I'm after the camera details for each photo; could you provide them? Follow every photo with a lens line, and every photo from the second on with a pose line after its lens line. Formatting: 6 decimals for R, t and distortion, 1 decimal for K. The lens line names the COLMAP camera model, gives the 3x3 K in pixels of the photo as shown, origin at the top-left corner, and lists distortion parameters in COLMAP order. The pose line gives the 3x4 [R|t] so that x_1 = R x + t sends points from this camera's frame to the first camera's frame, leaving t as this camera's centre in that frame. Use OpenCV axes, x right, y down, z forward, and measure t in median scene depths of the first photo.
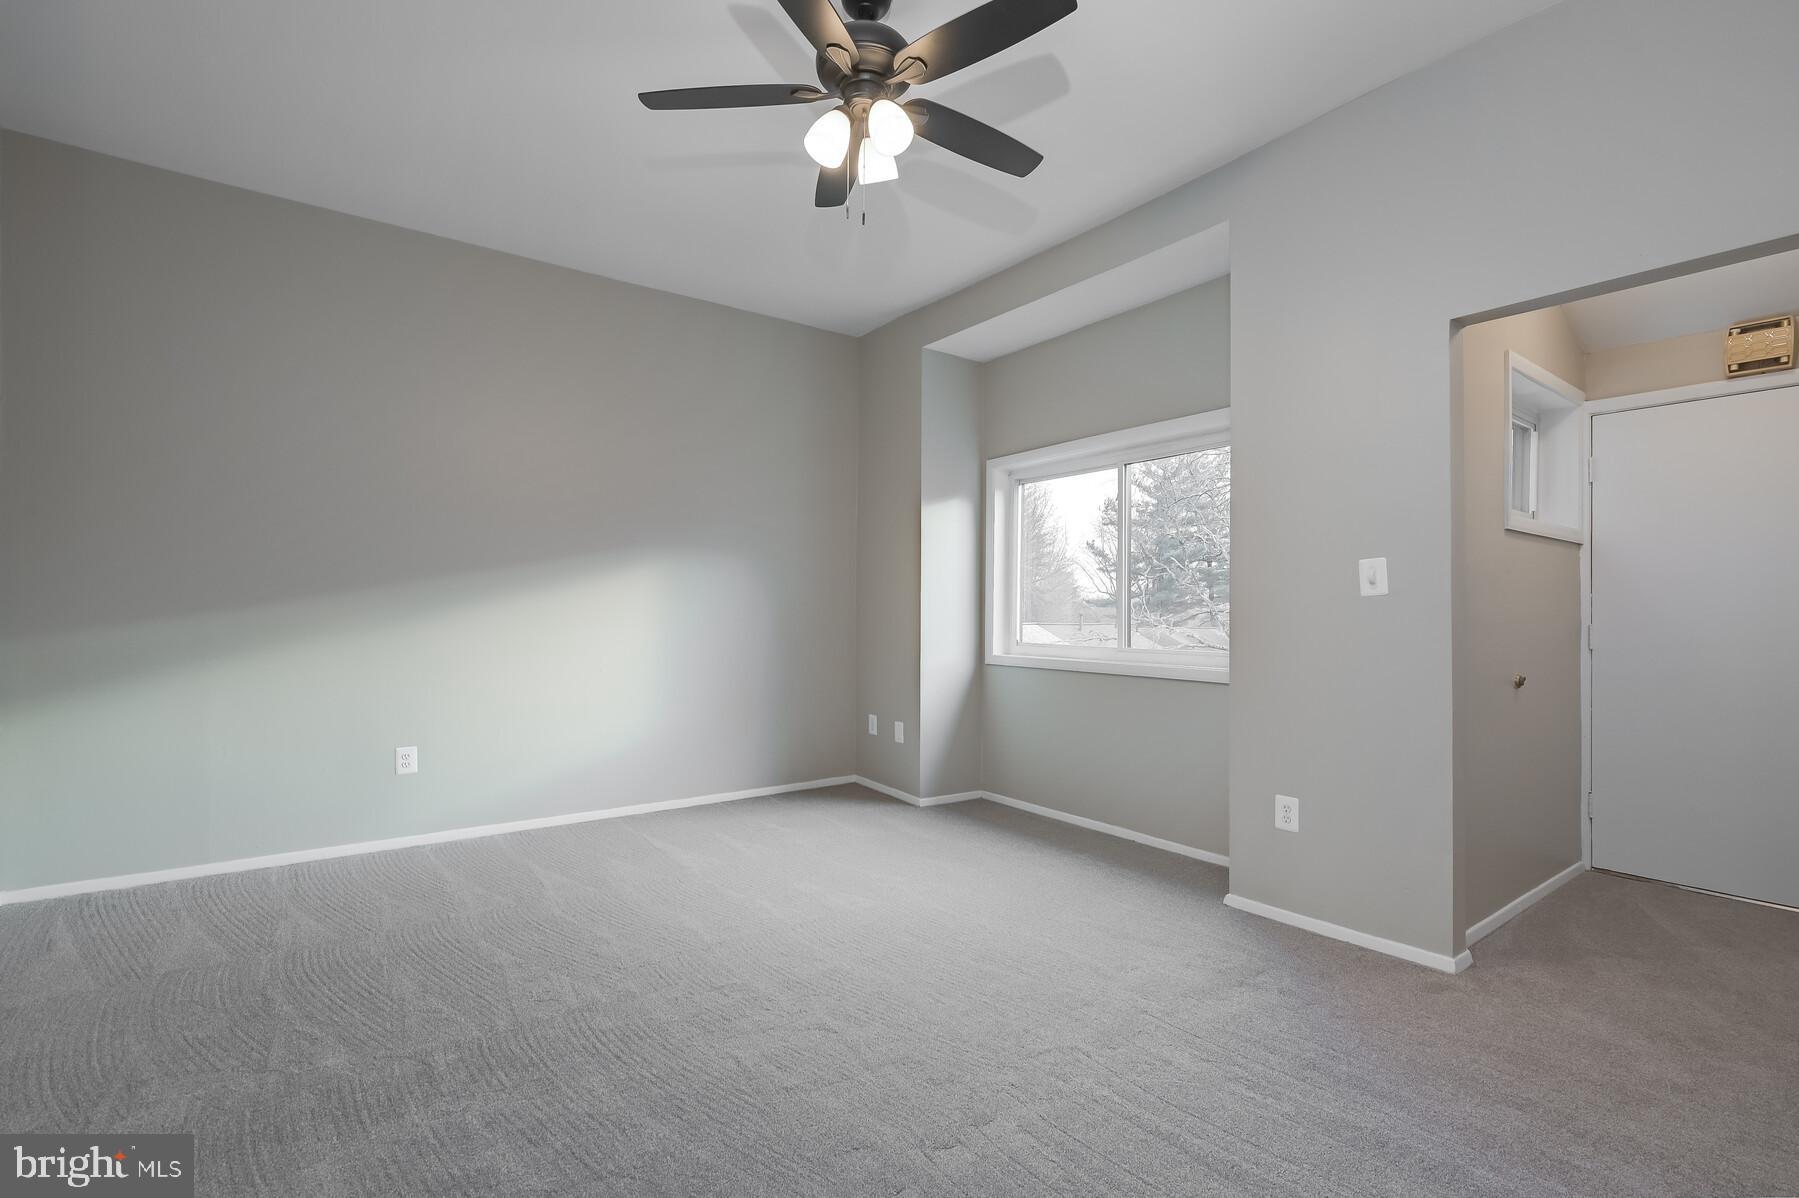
lens RADIAL K [[816.0, 0, 897.8], [0, 816.0, 602.5], [0, 0, 1]] dist [-0.000838, 0.000203]
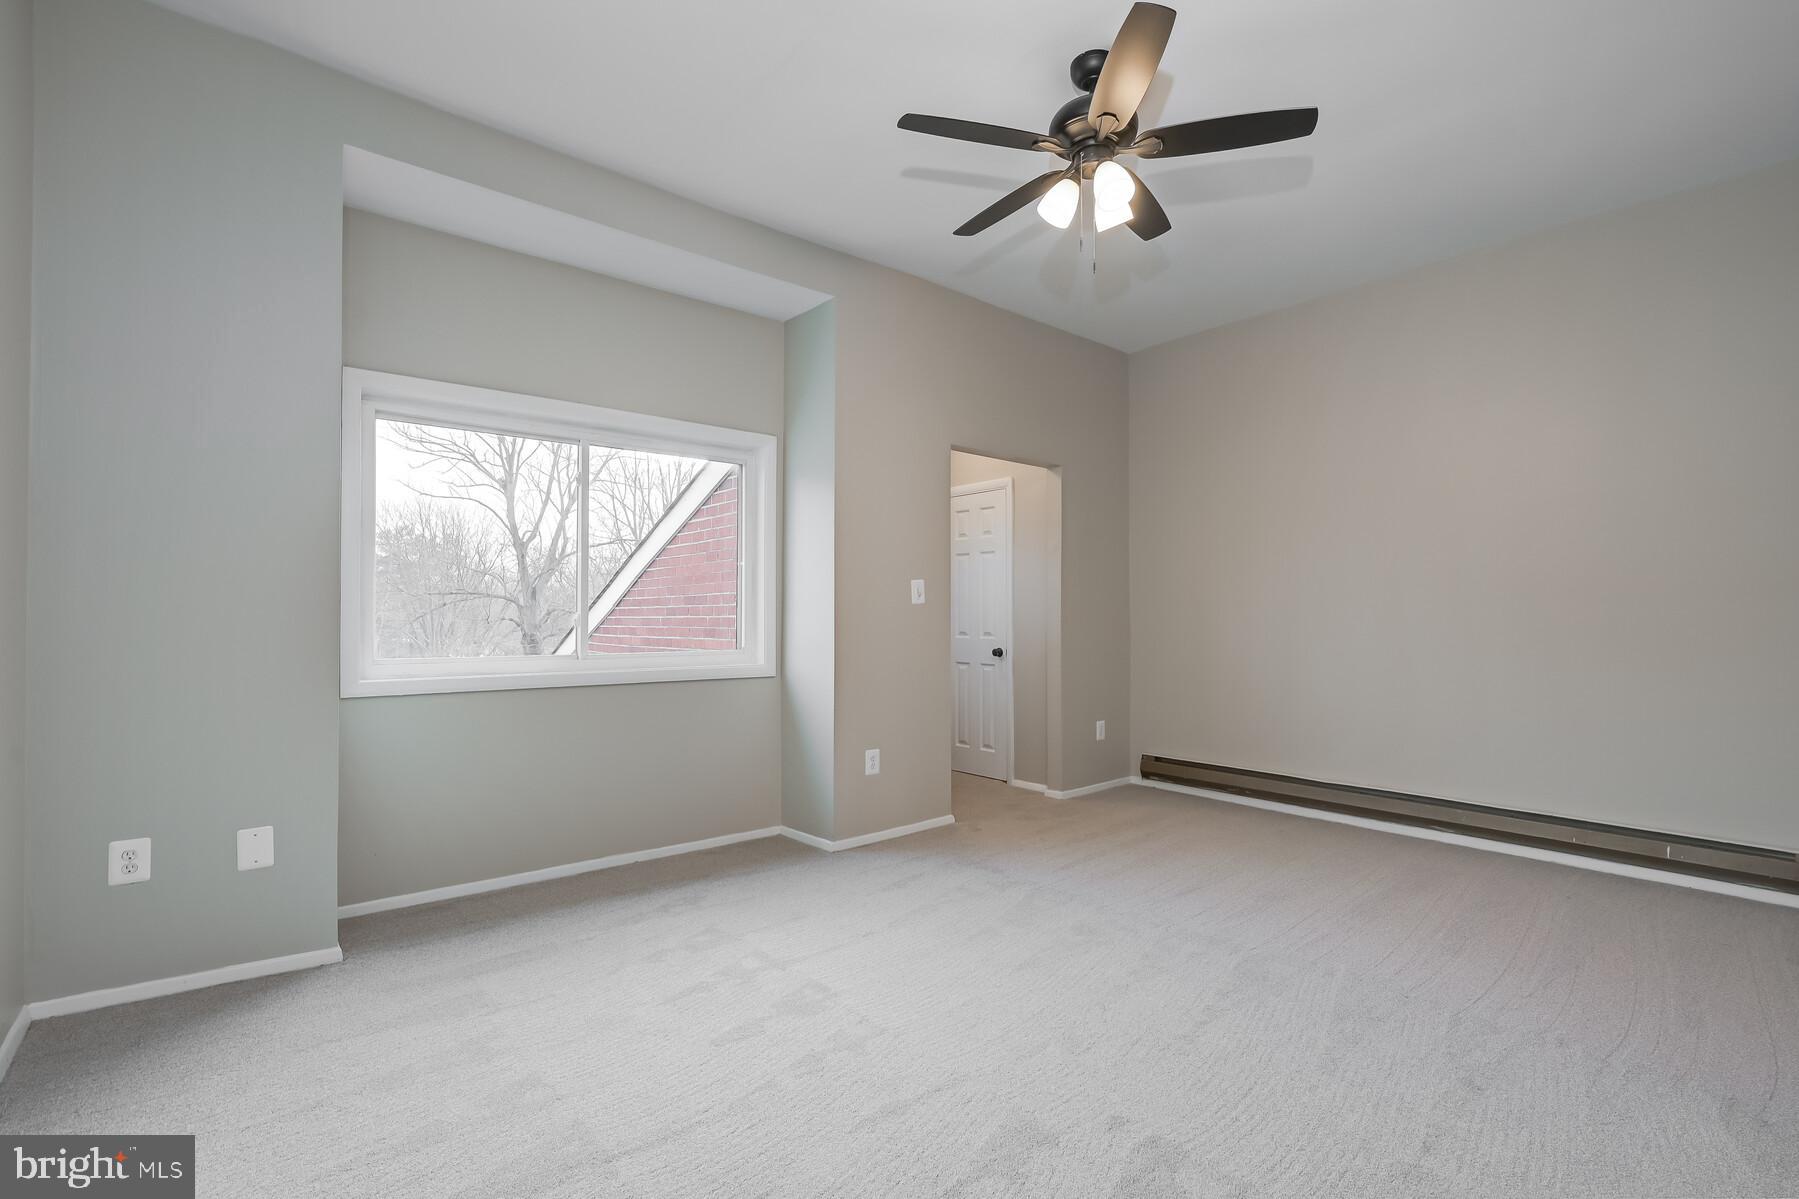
lens RADIAL K [[811.5, 0, 900.0], [0, 811.5, 603.2], [0, 0, 1]] dist [-0.001329, 0.000227]
pose [[-0.043047, -0.012199, 0.998999, -0.840610], [-0.027729, 0.999555, 0.011011, -0.022642], [-0.998688, -0.027227, -0.043366, 0.974924]]
